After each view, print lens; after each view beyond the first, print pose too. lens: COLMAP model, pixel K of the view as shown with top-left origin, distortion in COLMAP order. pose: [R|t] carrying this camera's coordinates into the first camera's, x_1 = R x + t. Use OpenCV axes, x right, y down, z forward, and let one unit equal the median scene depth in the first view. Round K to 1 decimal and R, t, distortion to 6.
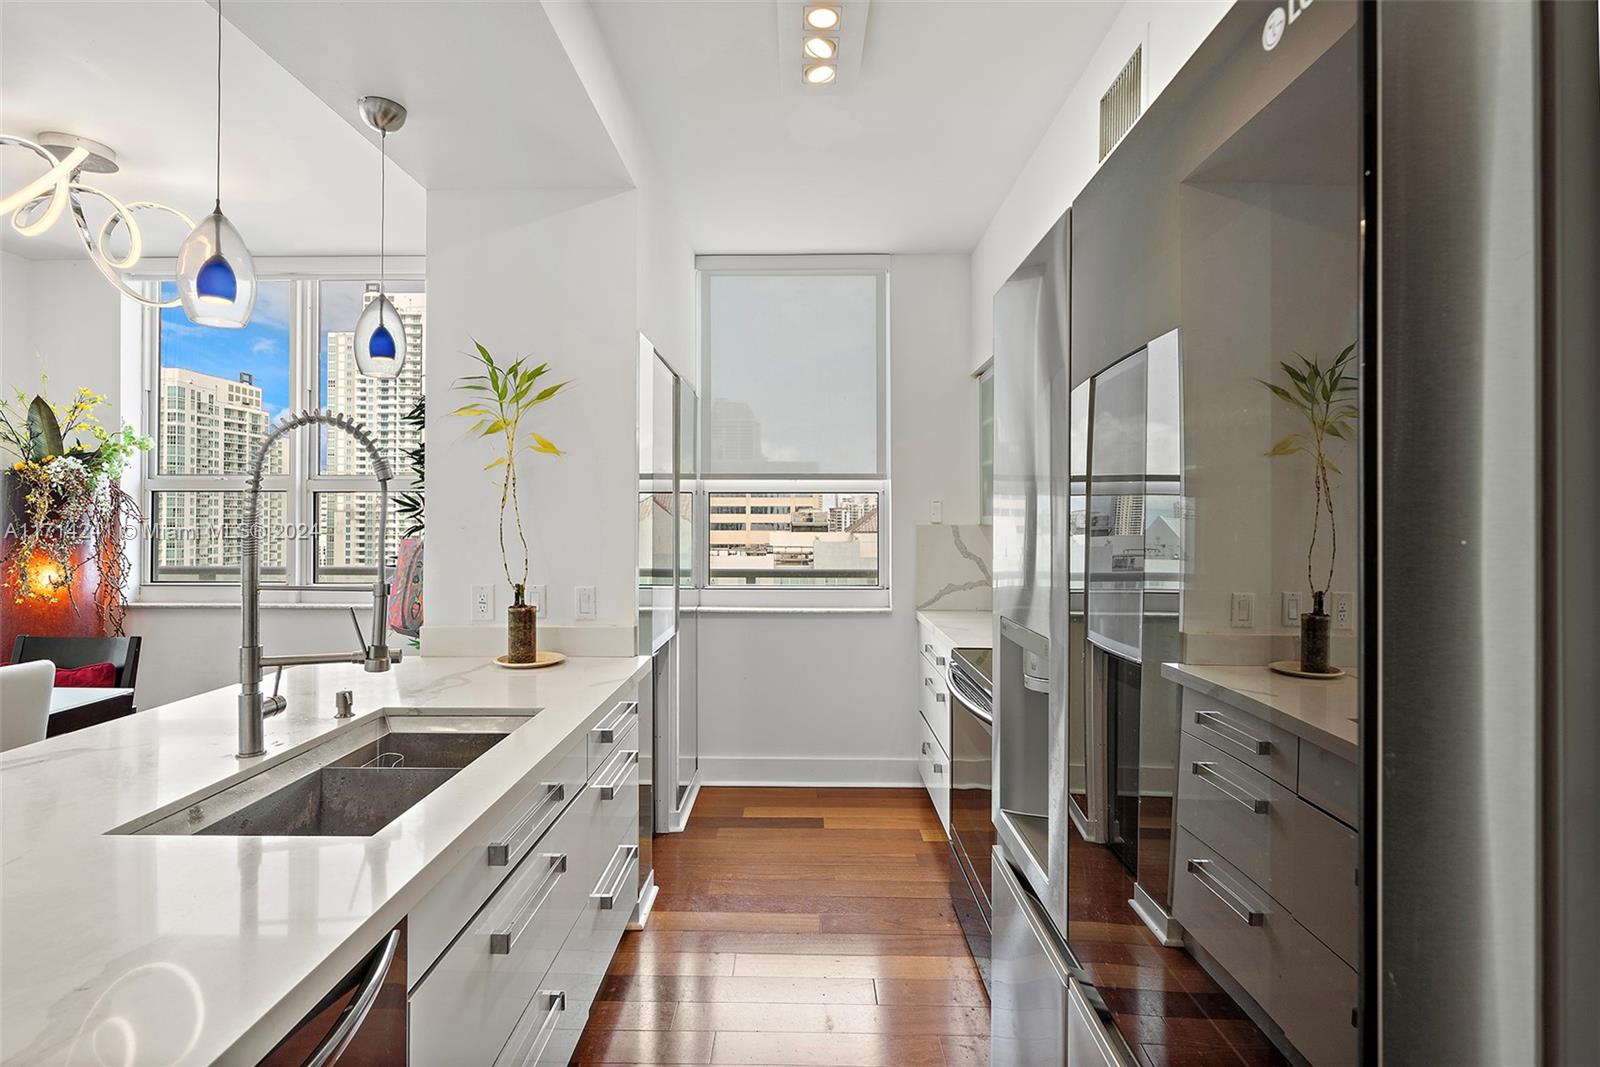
lens RADIAL K [[776.6, 0, 816.6], [0, 776.6, 510.3], [0, 0, 1]] dist [-0.027355, 0.007091]
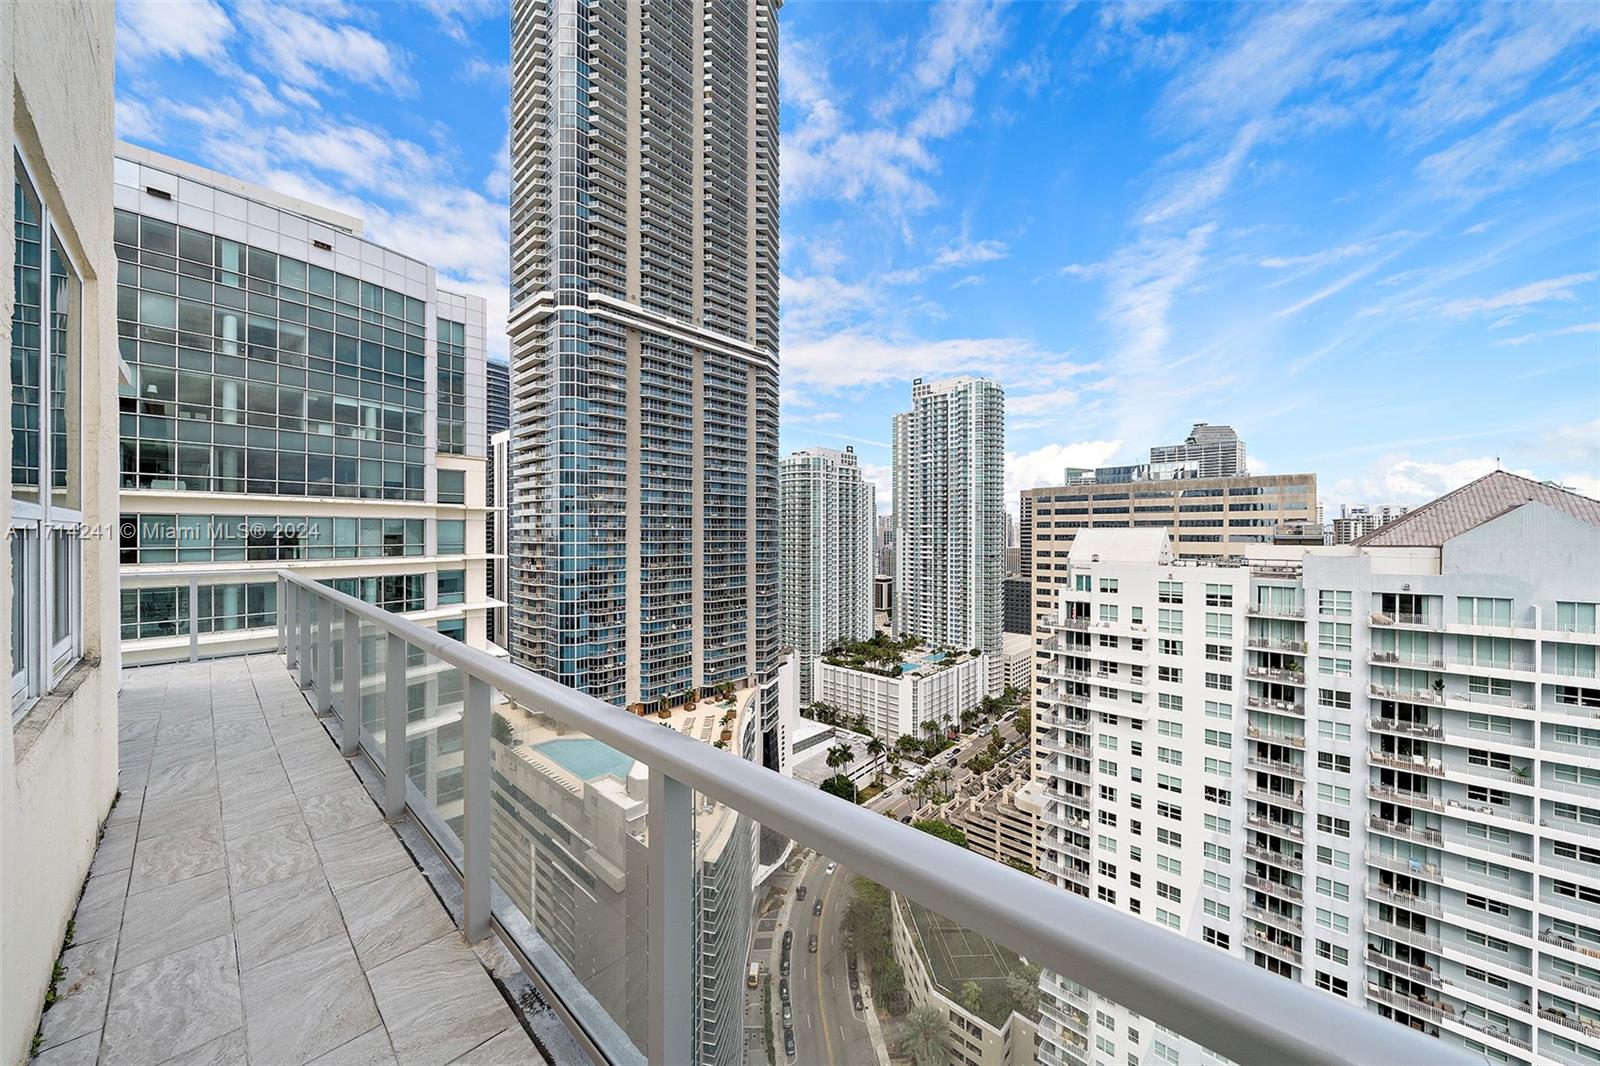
lens RADIAL K [[553.0, 0, 798.7], [0, 553.0, 534.1], [0, 0, 1]] dist [-0.002532, -0.000682]
pose [[0.725907, -0.002125, -0.687790, 0.135702], [0.012842, 0.999863, 0.010463, -0.002644], [0.687673, -0.016428, 0.725834, 1.417508]]
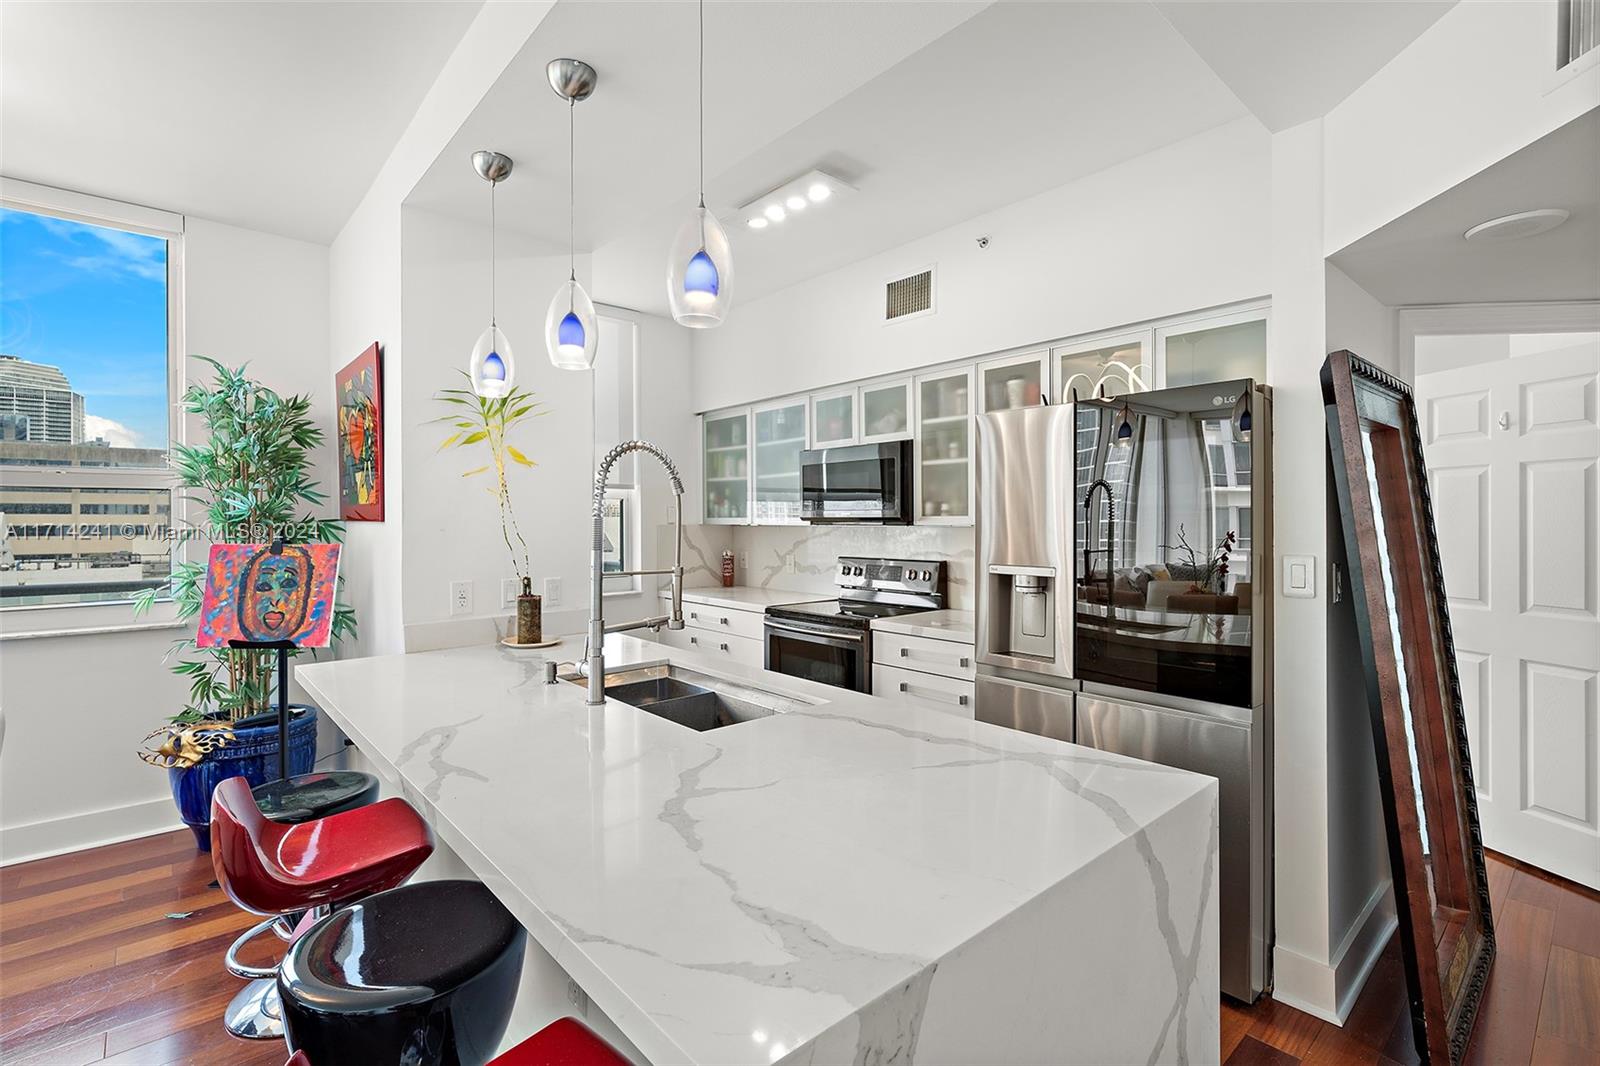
lens RADIAL K [[720.4, 0, 799.1], [0, 720.4, 521.1], [0, 0, 1]] dist [-0.009128, -0.000448]
pose [[0.753366, -0.002365, 0.657597, -0.530287], [-0.005950, 0.999928, 0.010413, -0.001370], [-0.657574, -0.011758, 0.753298, -0.057238]]
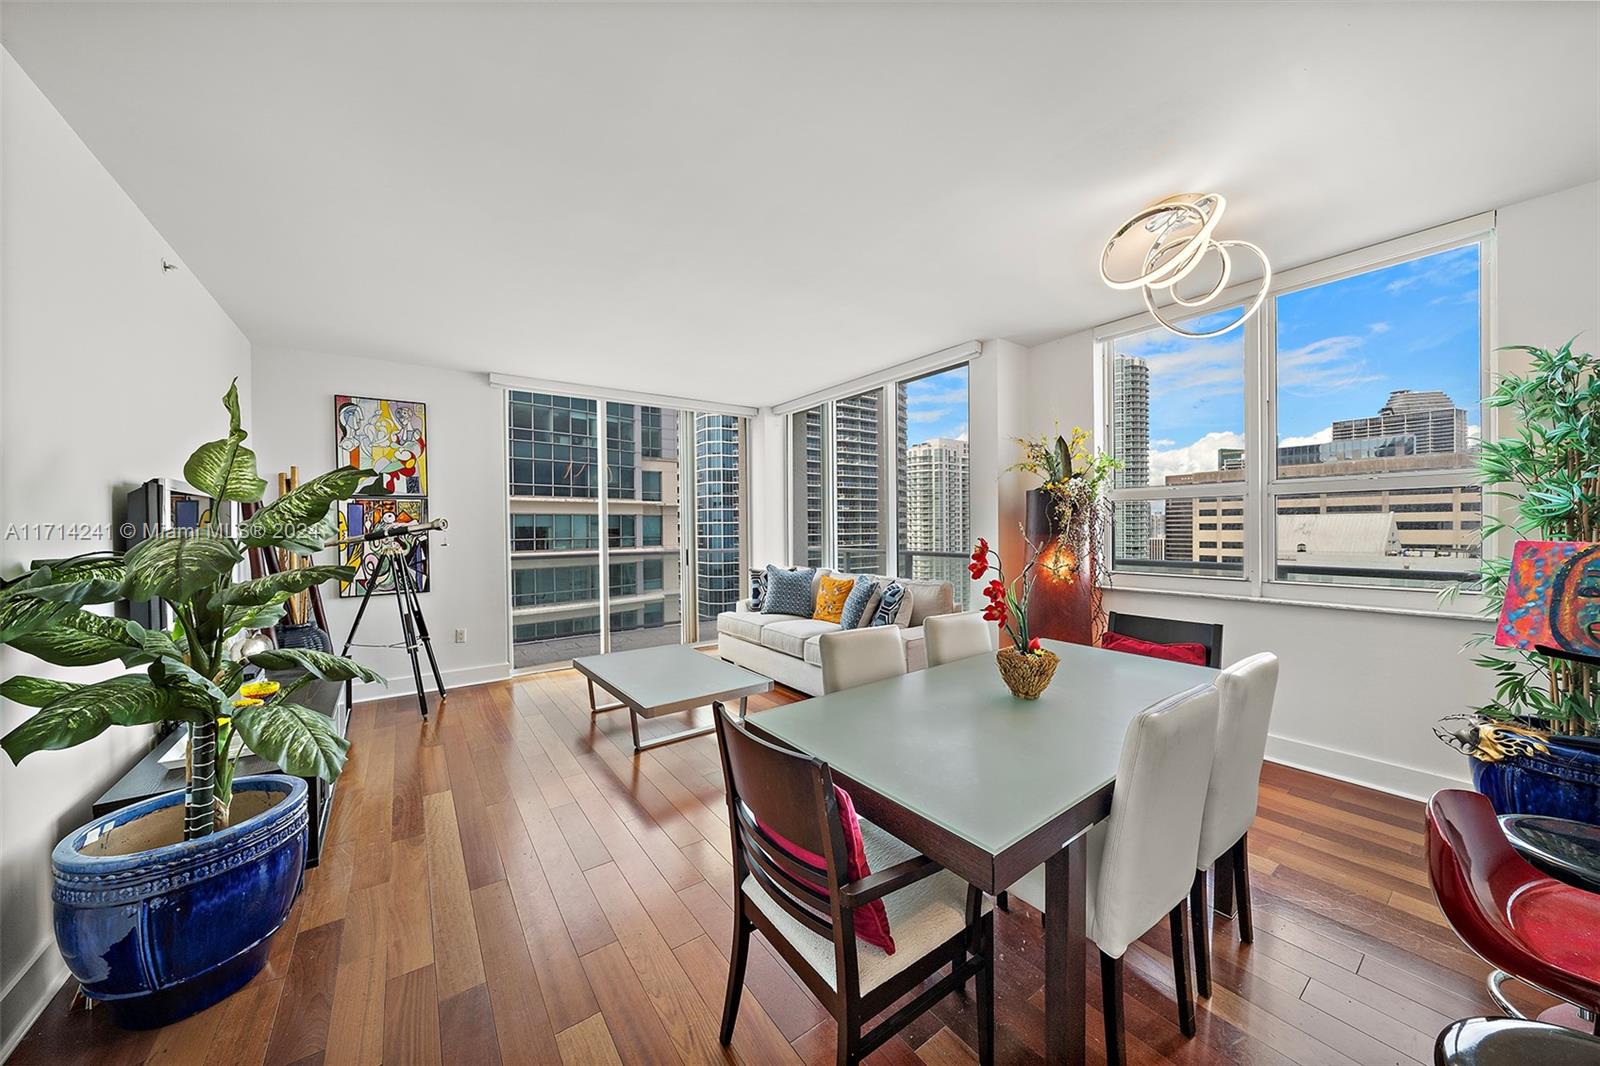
lens RADIAL K [[553.0, 0, 789.9], [0, 553.0, 533.1], [0, 0, 1]] dist [-0.002532, -0.000682]
pose [[0.575838, 0.000436, -0.817564, -0.469384], [0.023896, 0.999564, 0.017363, -0.000207], [0.817214, -0.029535, 0.575576, 0.000849]]
